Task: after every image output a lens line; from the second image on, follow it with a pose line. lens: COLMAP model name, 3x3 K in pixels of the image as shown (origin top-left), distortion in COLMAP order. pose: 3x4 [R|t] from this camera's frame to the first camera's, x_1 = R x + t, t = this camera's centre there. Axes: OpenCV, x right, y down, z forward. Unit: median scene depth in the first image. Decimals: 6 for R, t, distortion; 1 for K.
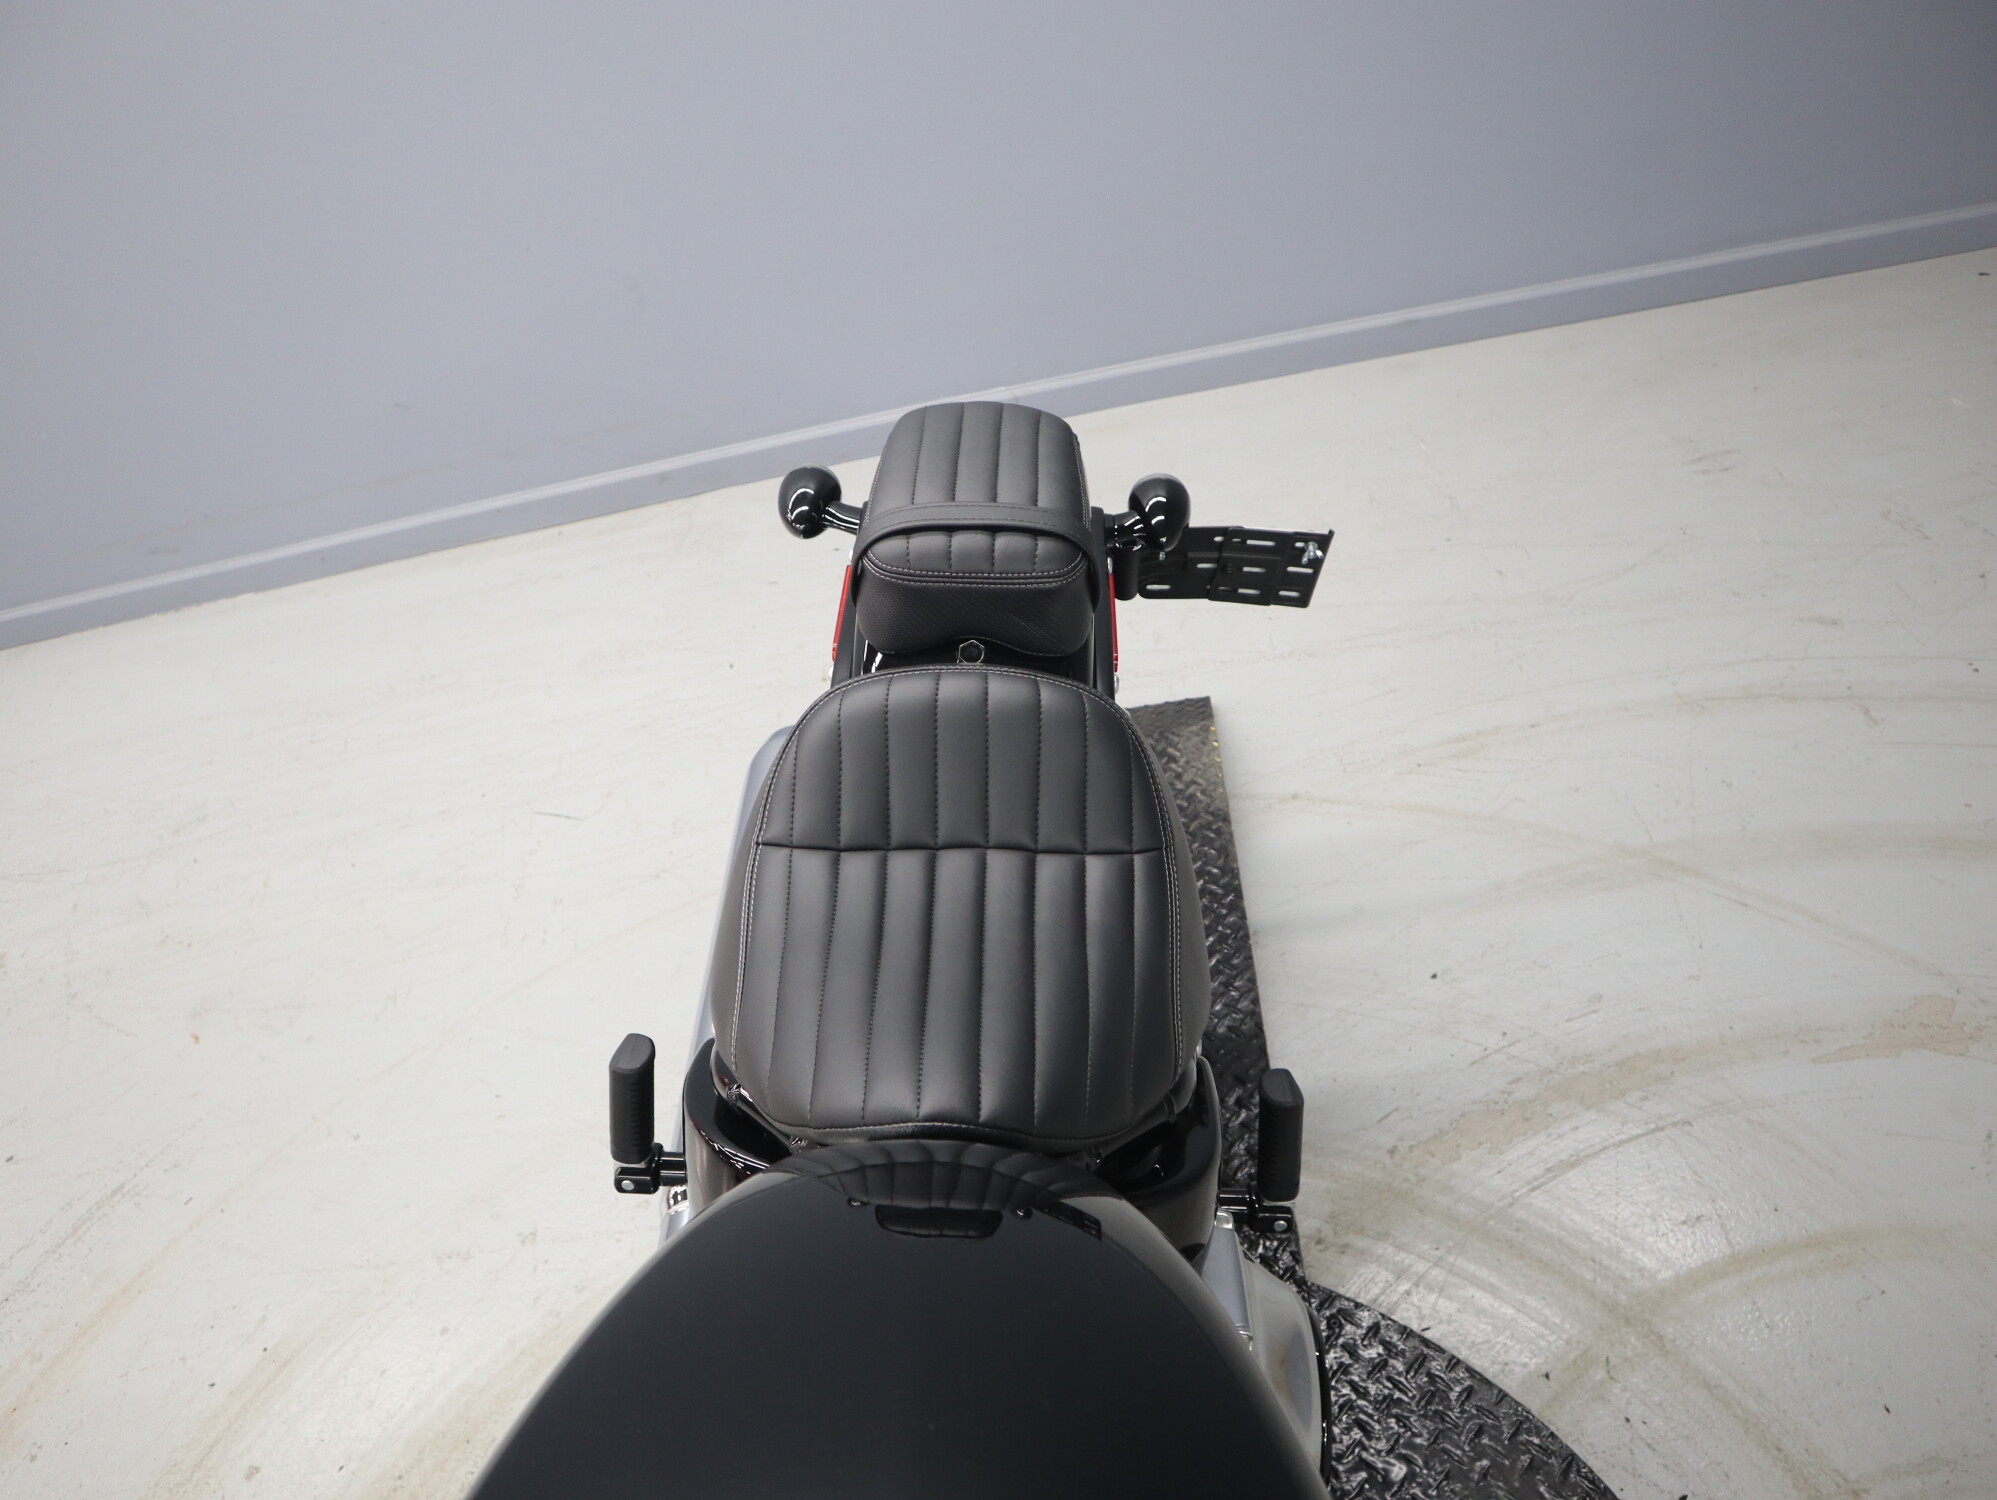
lens RADIAL K [[1503.3, 0, 998.5], [0, 1503.3, 750.0], [0, 0, 1]] dist [-0.100447, 0.053450]
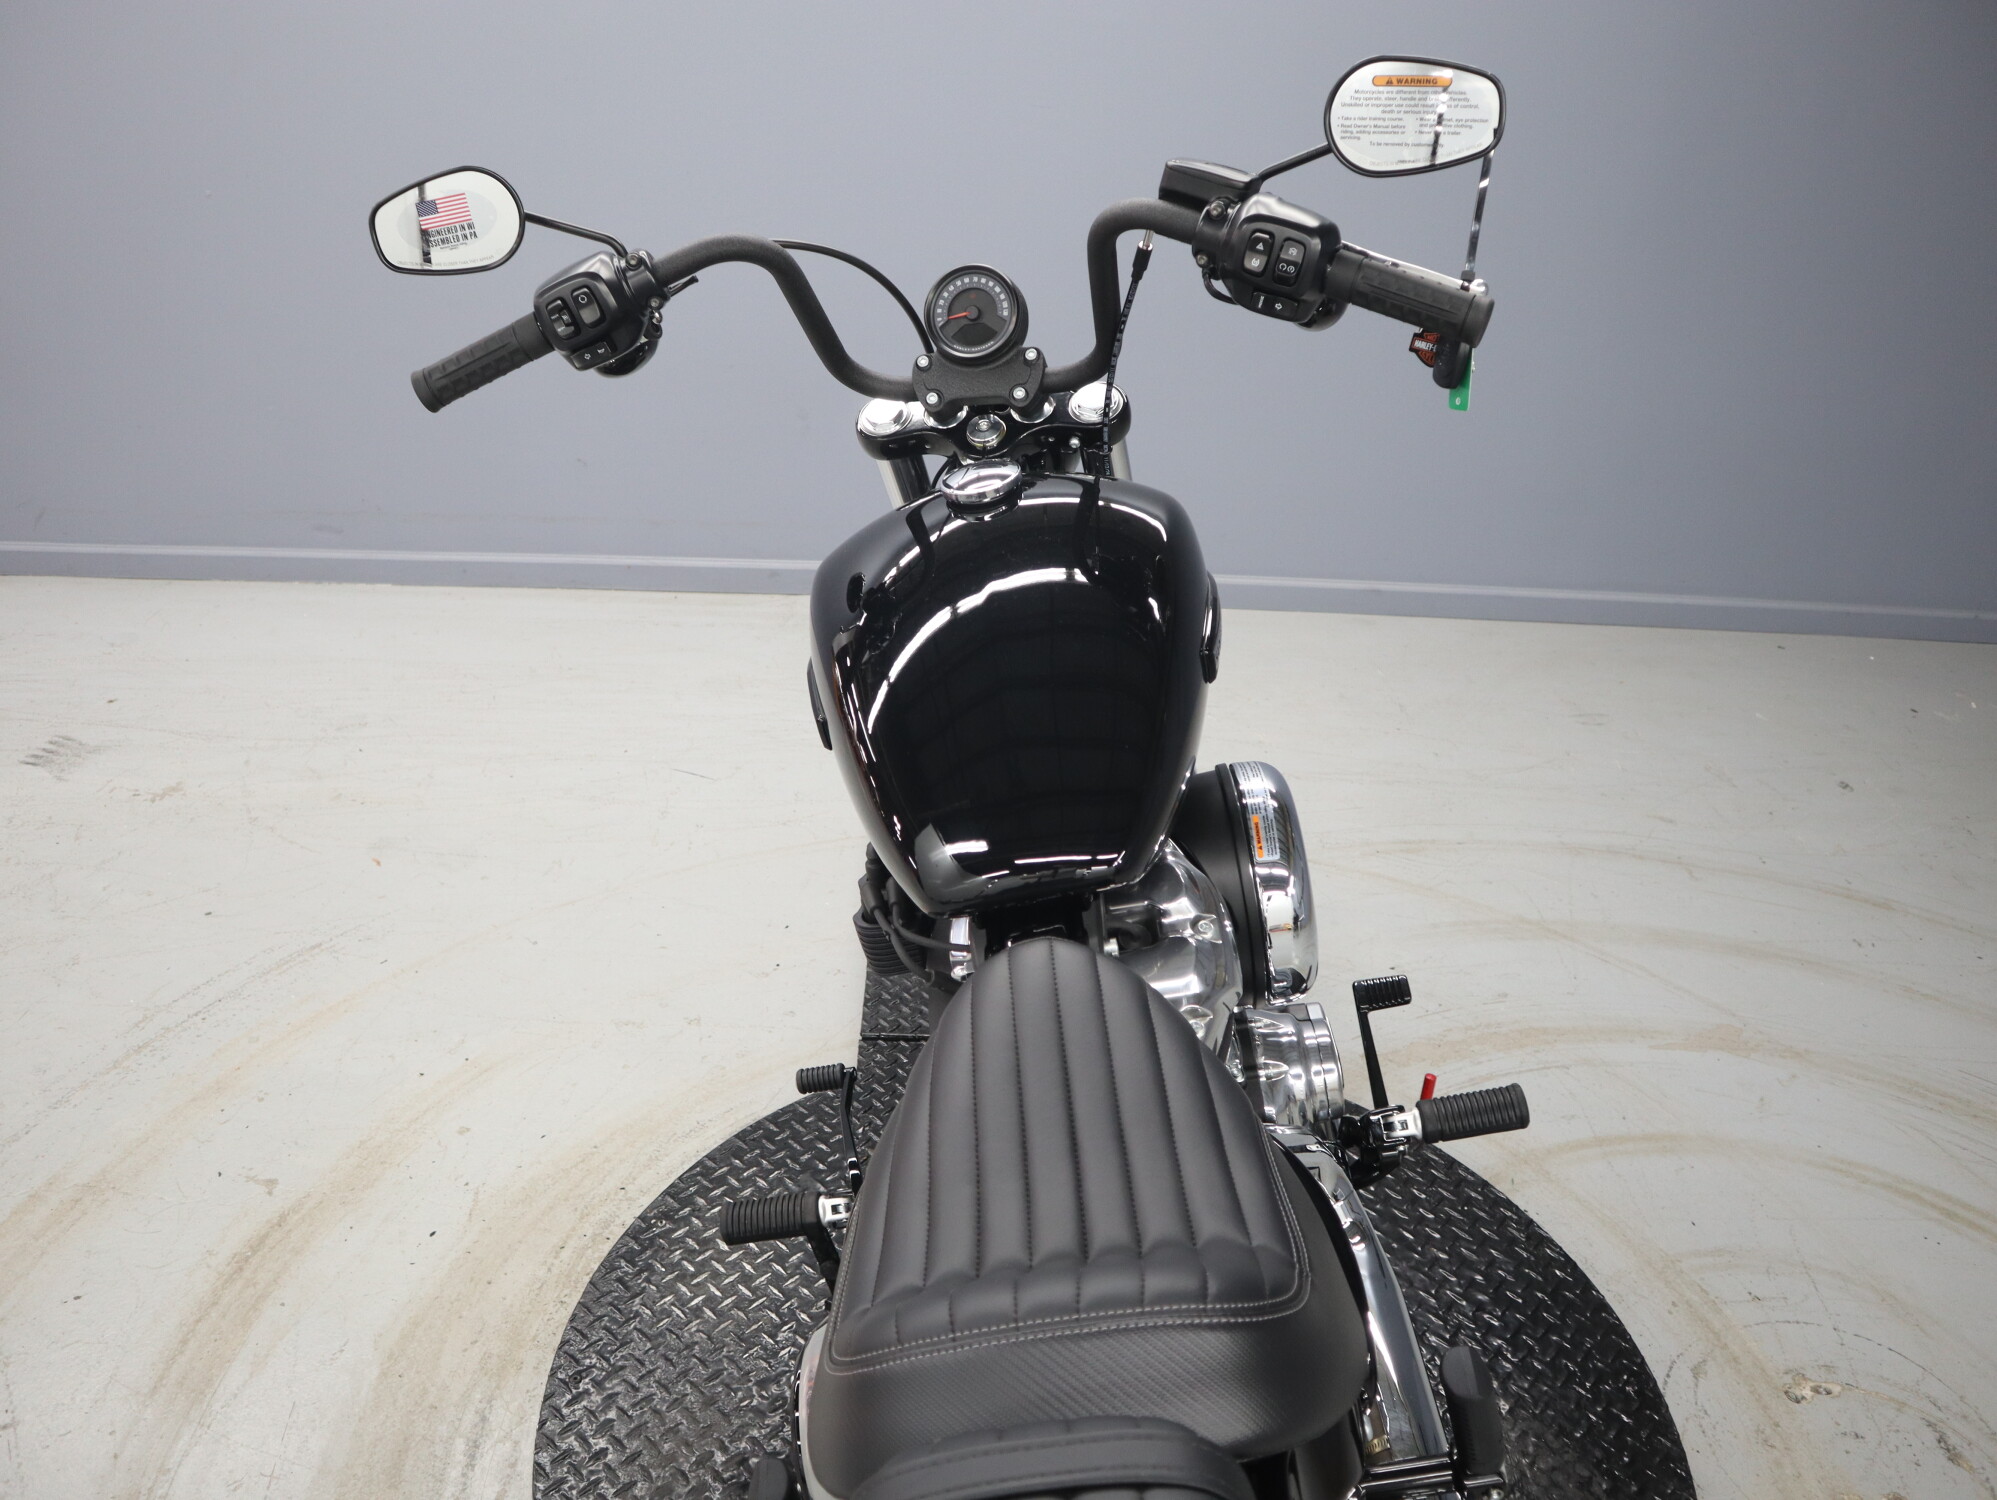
lens RADIAL K [[1503.3, 0, 998.5], [0, 1503.3, 750.0], [0, 0, 1]] dist [-0.100447, 0.053450]
pose [[0.967780, 0.226742, 0.109497, -0.233417], [-0.196697, 0.952271, -0.233430, 0.322328], [-0.157199, 0.204372, 0.966189, -0.292642]]
